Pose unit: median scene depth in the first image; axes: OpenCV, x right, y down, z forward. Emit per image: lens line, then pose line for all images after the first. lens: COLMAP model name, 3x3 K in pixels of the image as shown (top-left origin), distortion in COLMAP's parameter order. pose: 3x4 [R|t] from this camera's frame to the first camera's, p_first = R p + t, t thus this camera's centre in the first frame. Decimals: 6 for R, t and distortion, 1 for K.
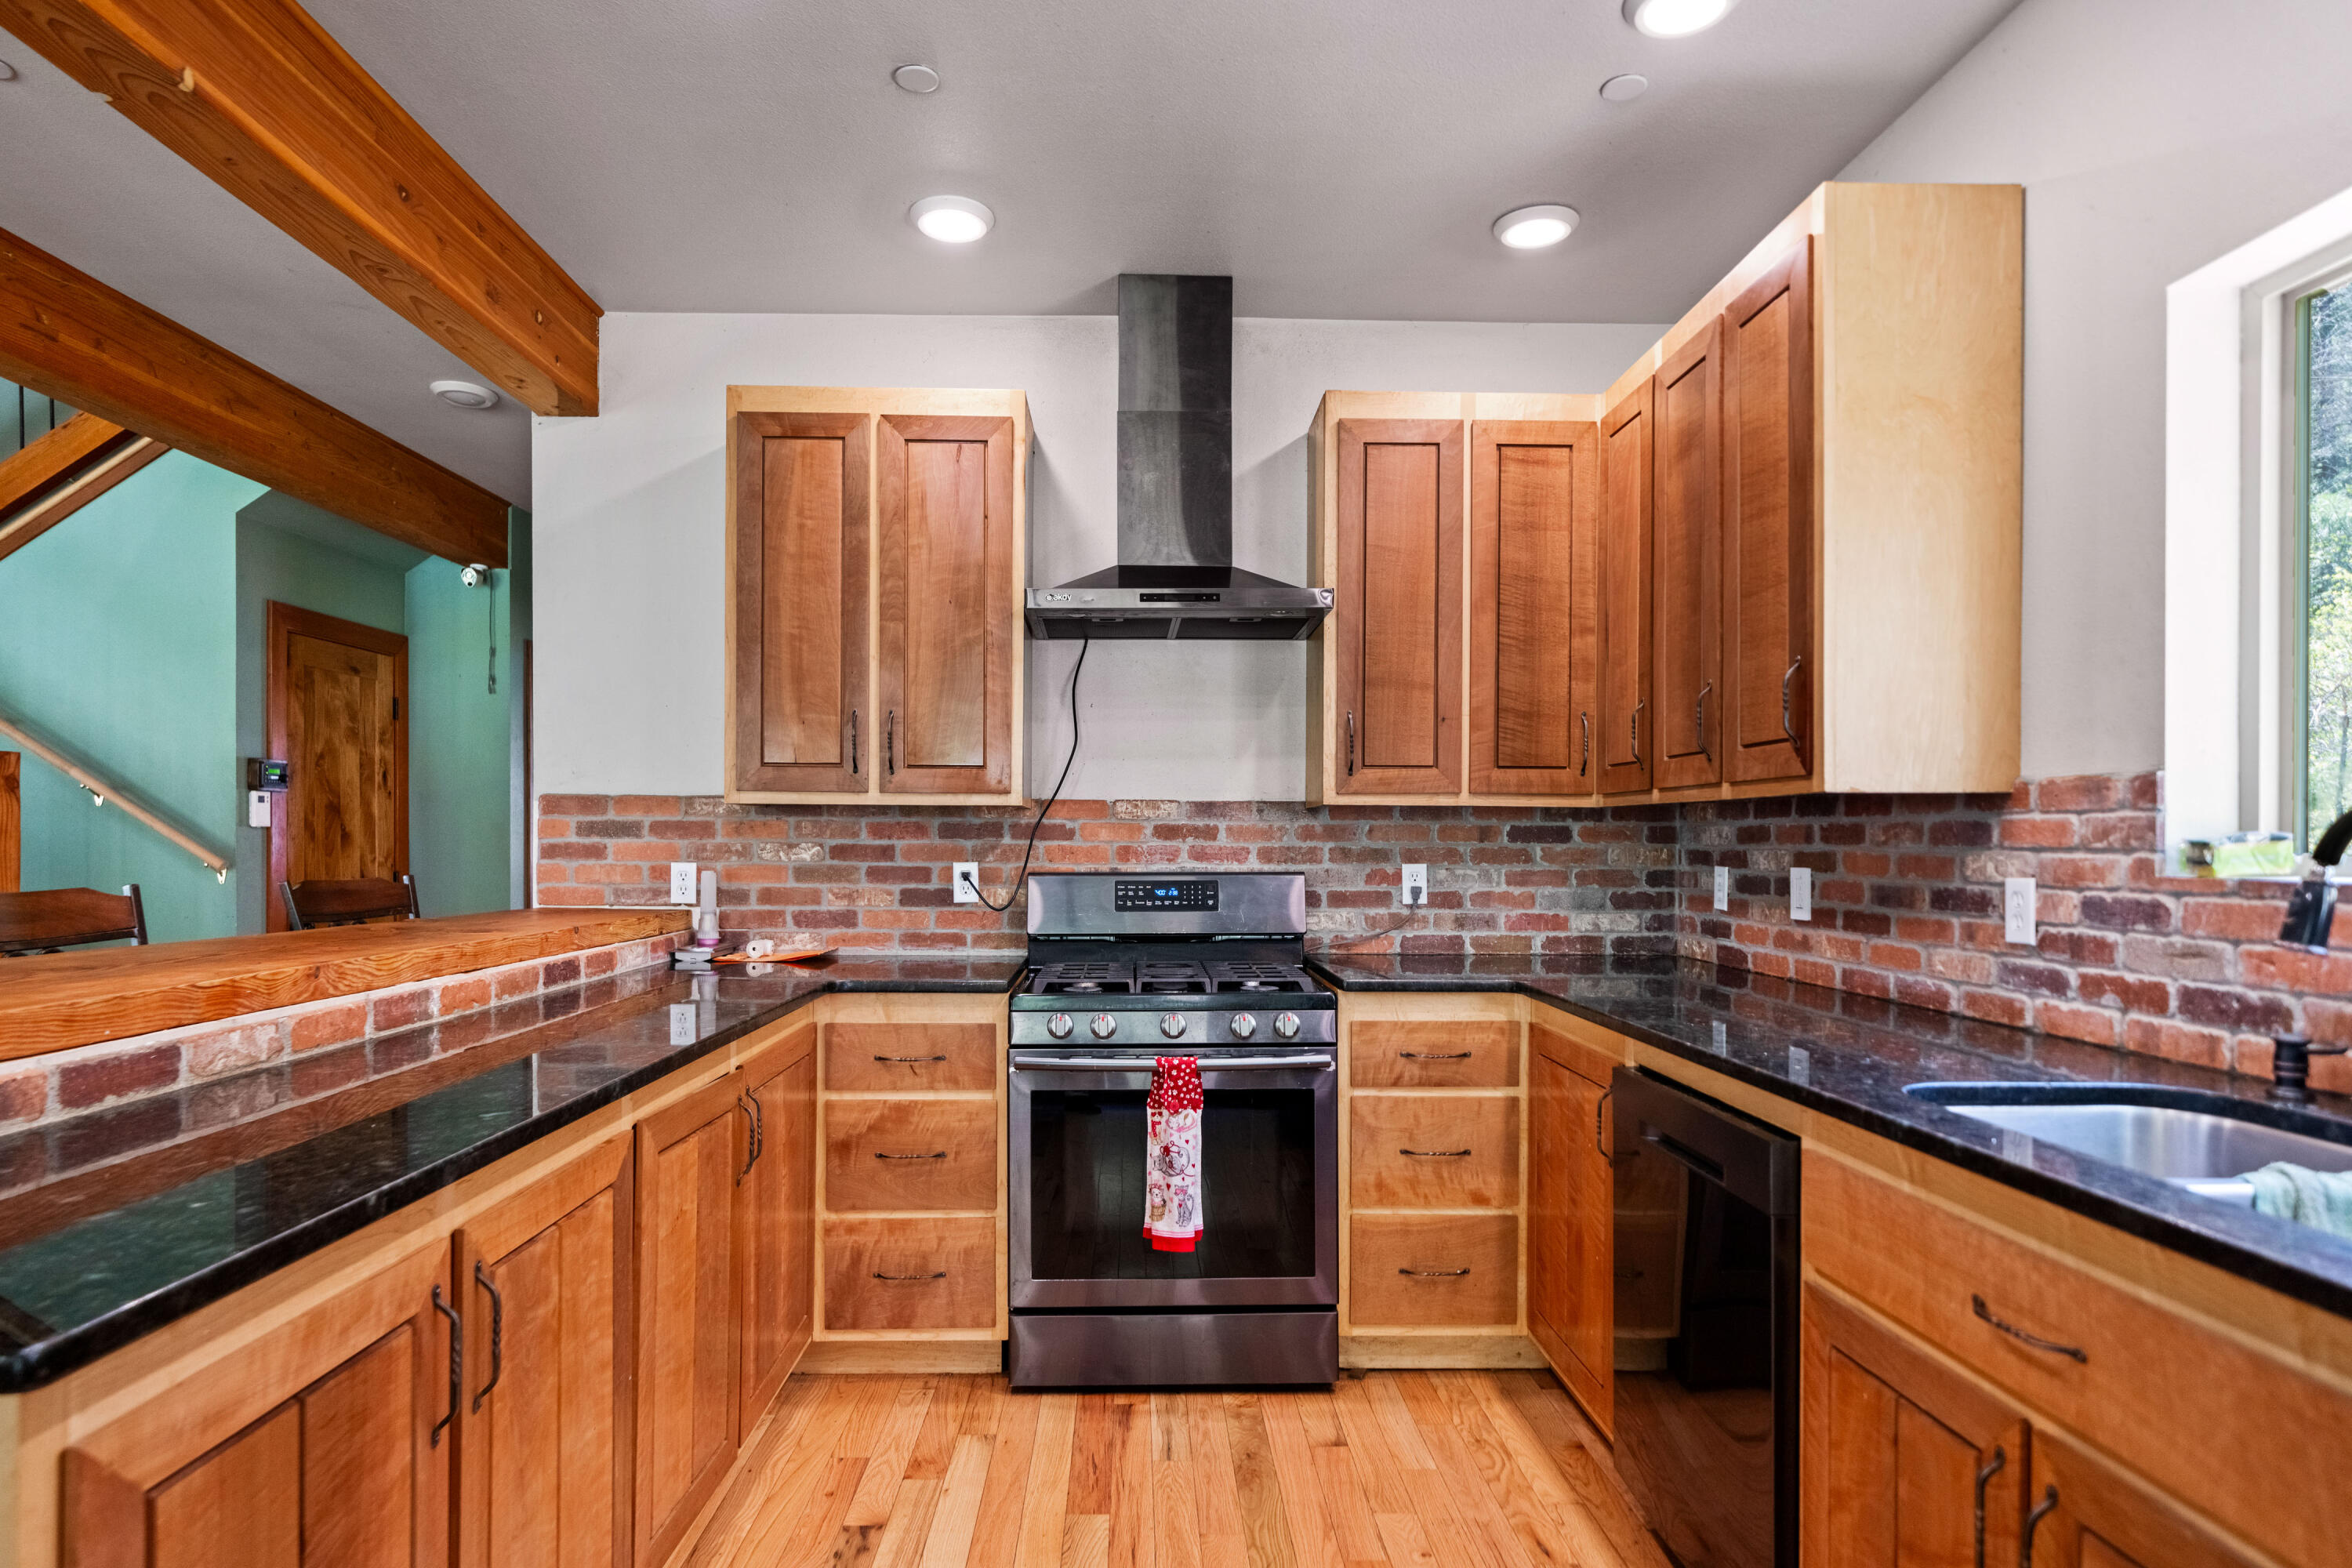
lens RADIAL K [[1288.1, 0, 1172.7], [0, 1288.1, 842.9], [0, 0, 1]] dist [-0.001183, -0.000010]
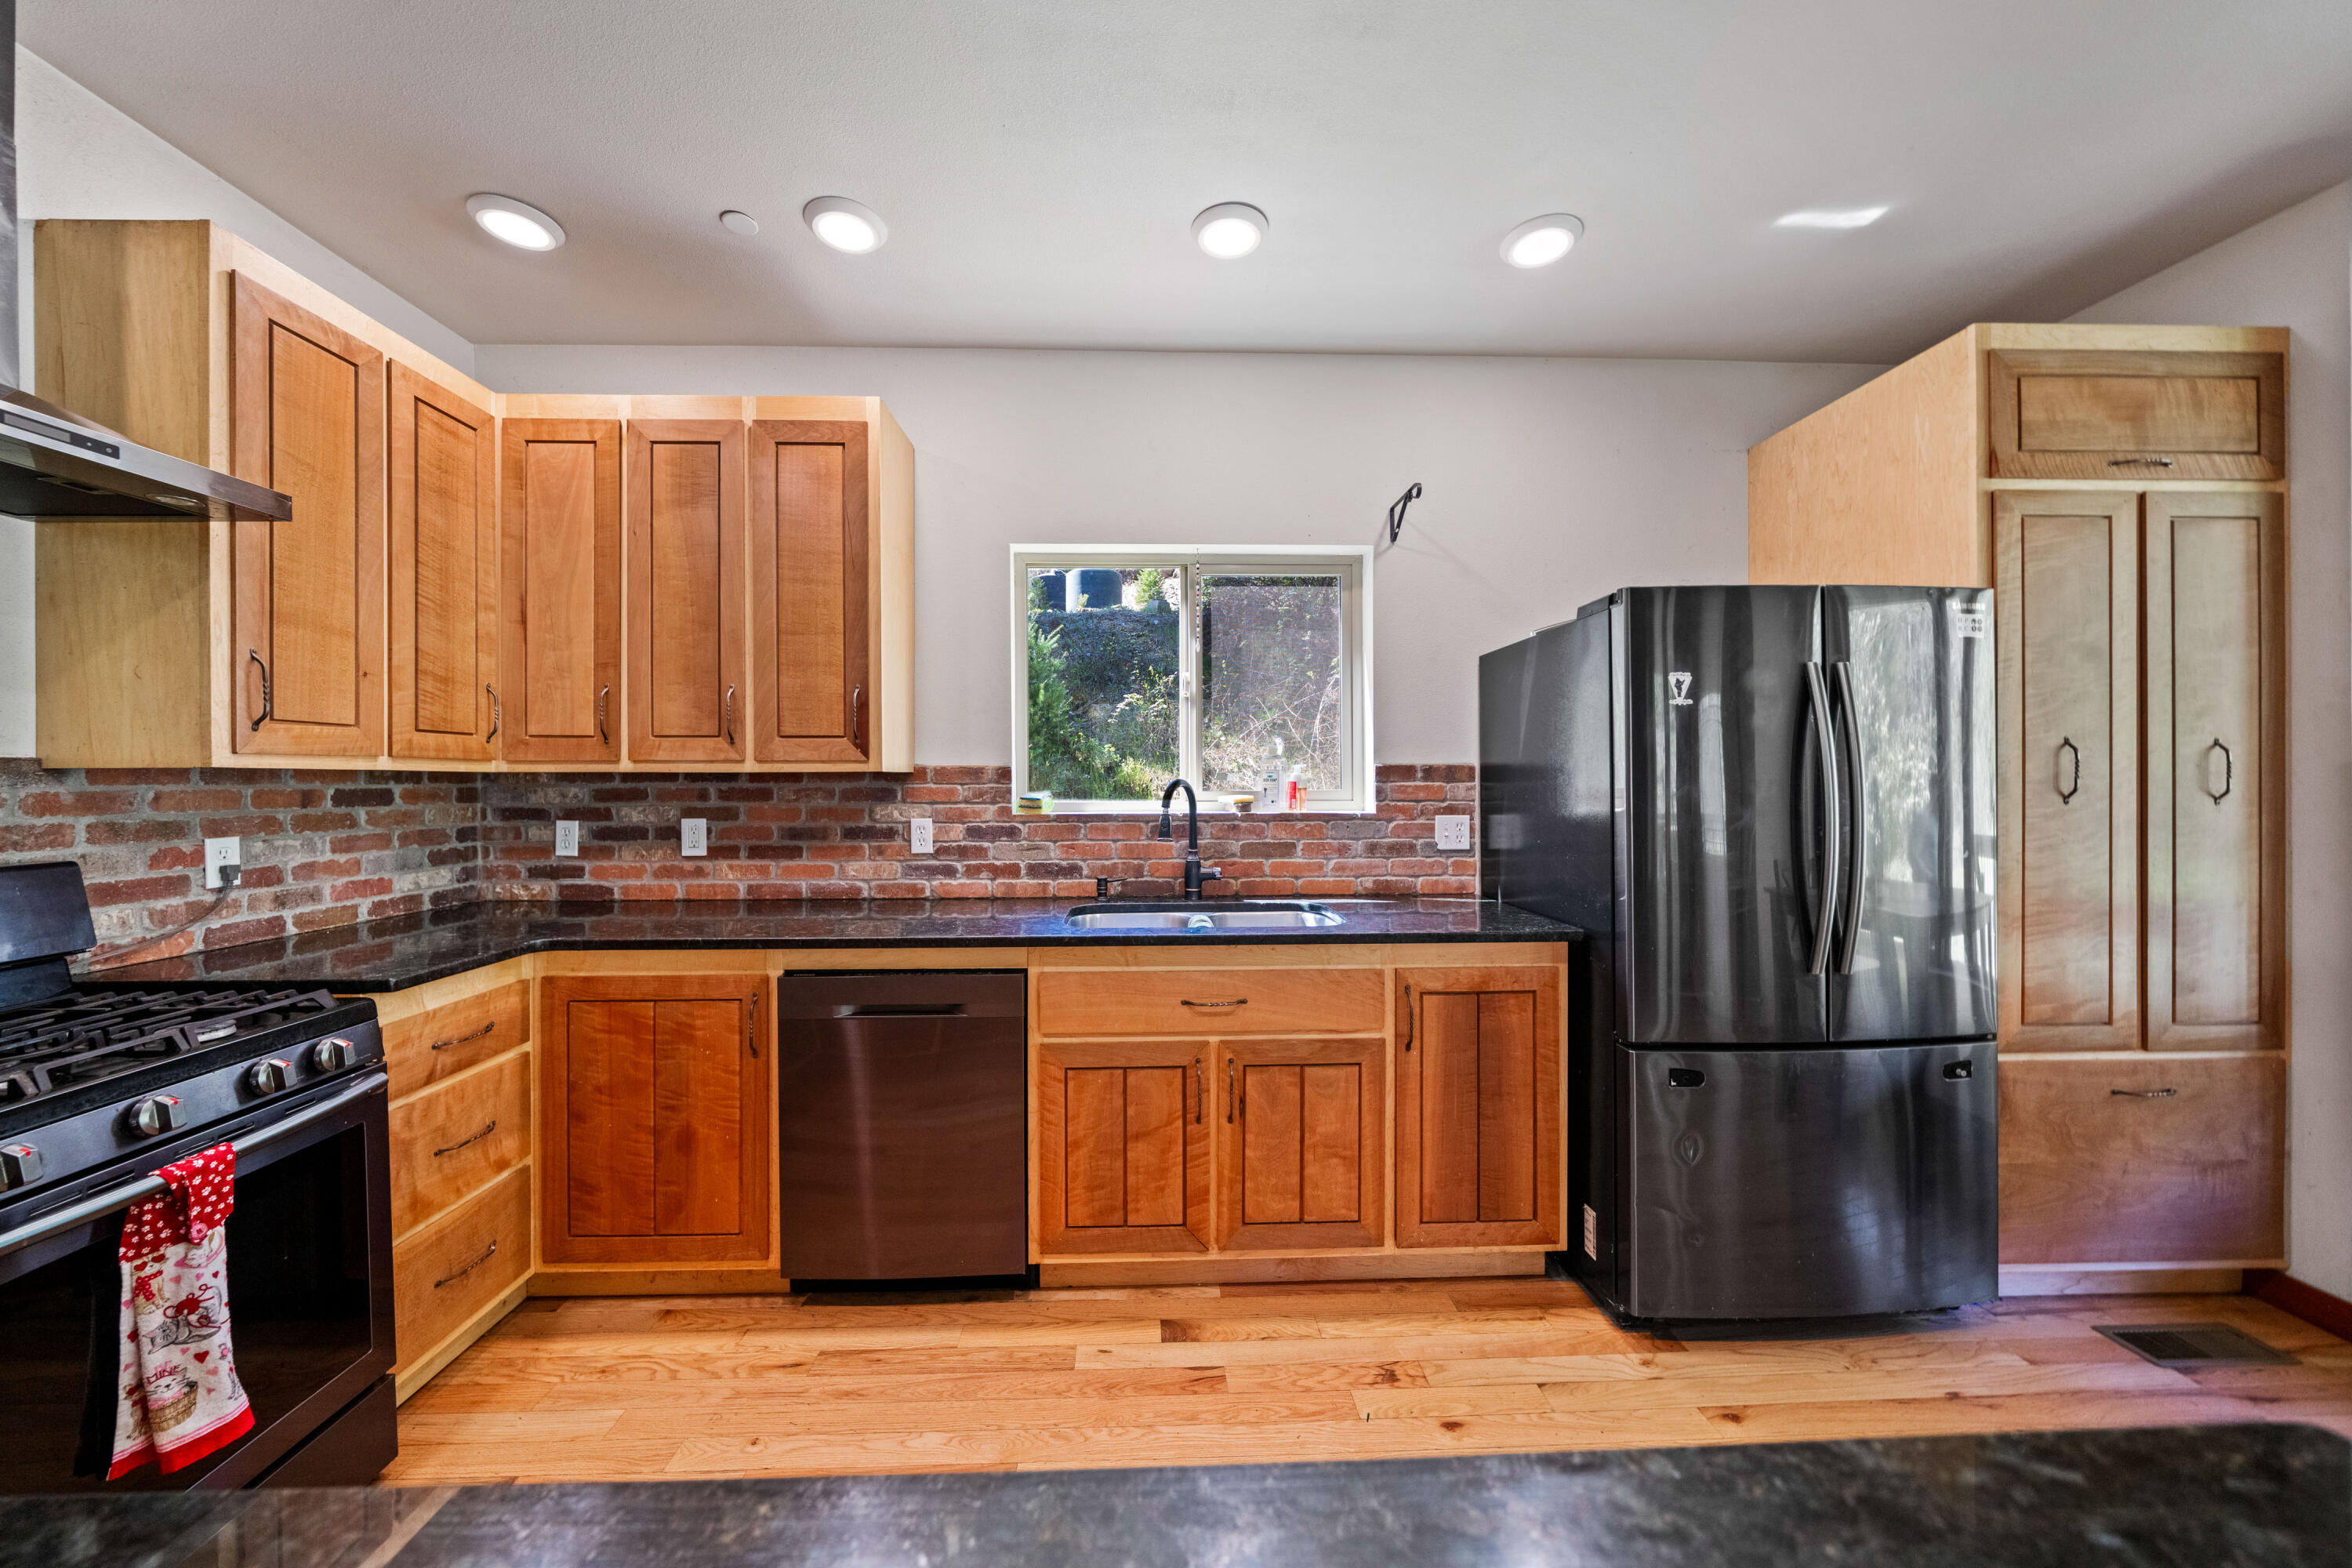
lens RADIAL K [[811.1, 0, 1161.3], [0, 811.1, 779.5], [0, 0, 1]] dist [-0.006239, -0.000066]
pose [[-0.002073, -0.003755, 0.999991, -0.354597], [0.004345, 0.999983, 0.003764, -0.021832], [-0.999988, 0.004352, -0.002056, 0.443294]]
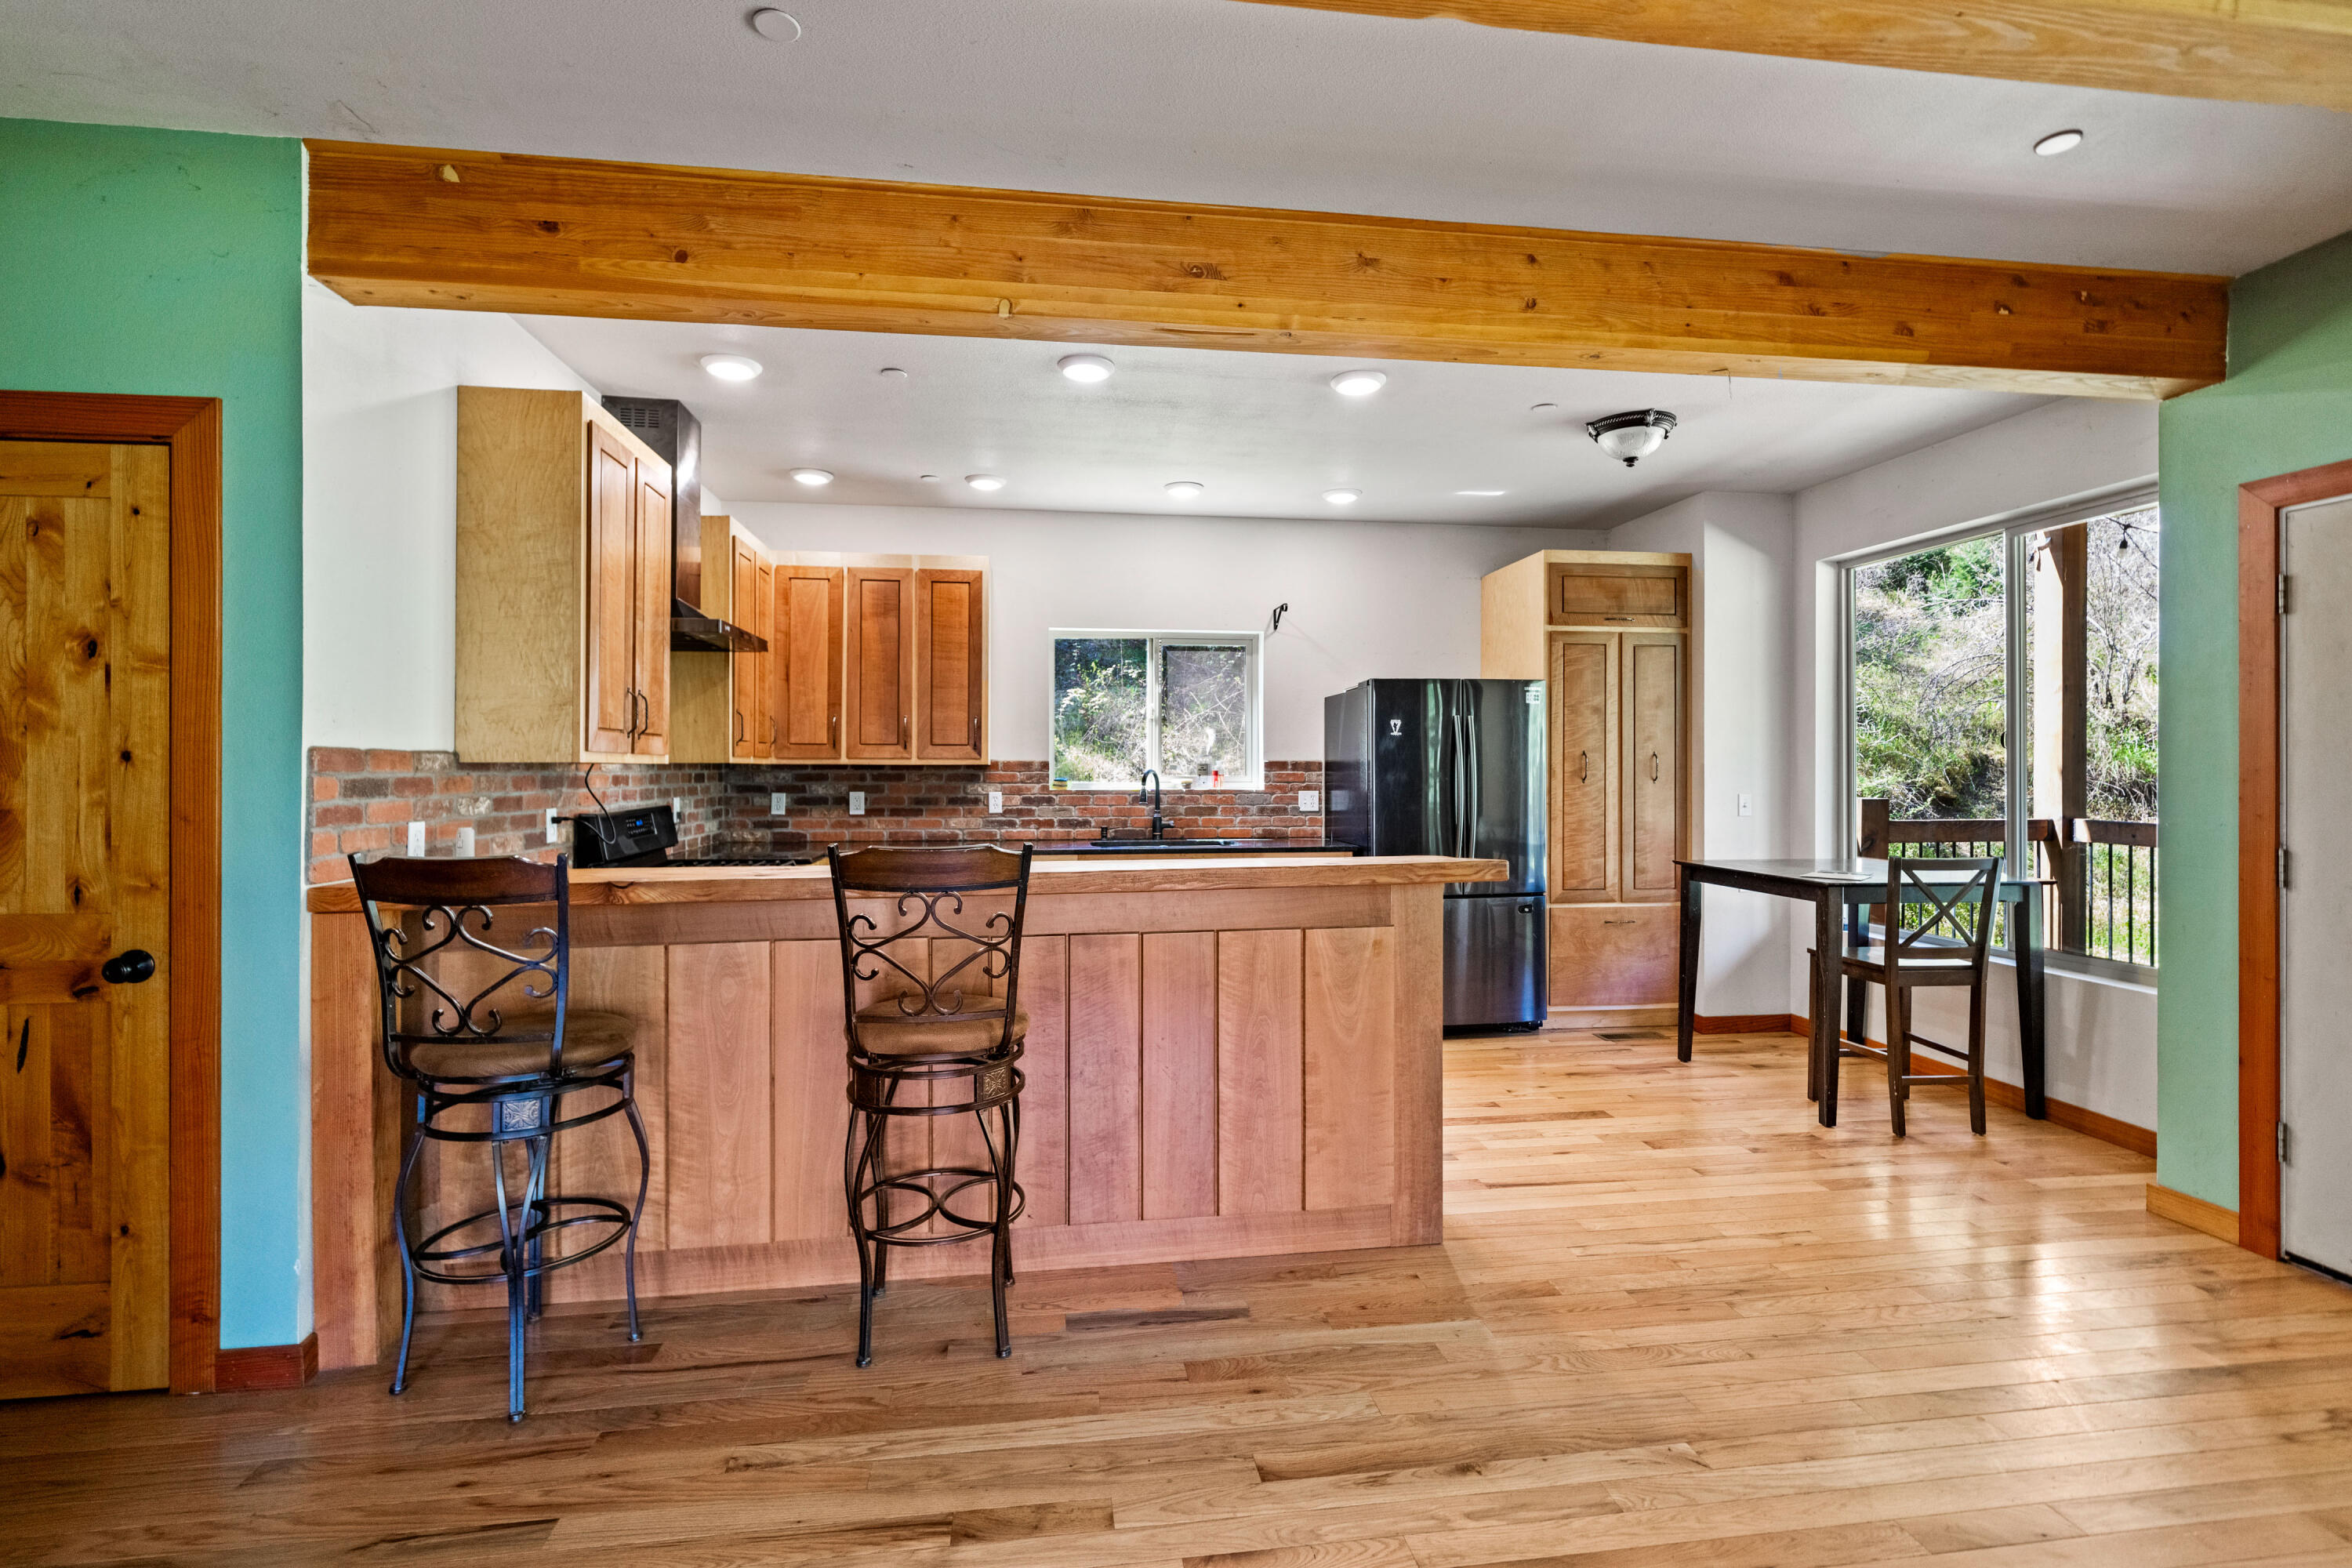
lens RADIAL K [[1027.3, 0, 1171.1], [0, 1027.3, 766.0], [0, 0, 1]] dist [-0.002583, -0.000373]
pose [[-0.105742, -0.003237, 0.994388, -1.267375], [0.000039, 0.999995, 0.003259, -0.029979], [-0.994394, 0.000384, -0.105742, 0.569423]]
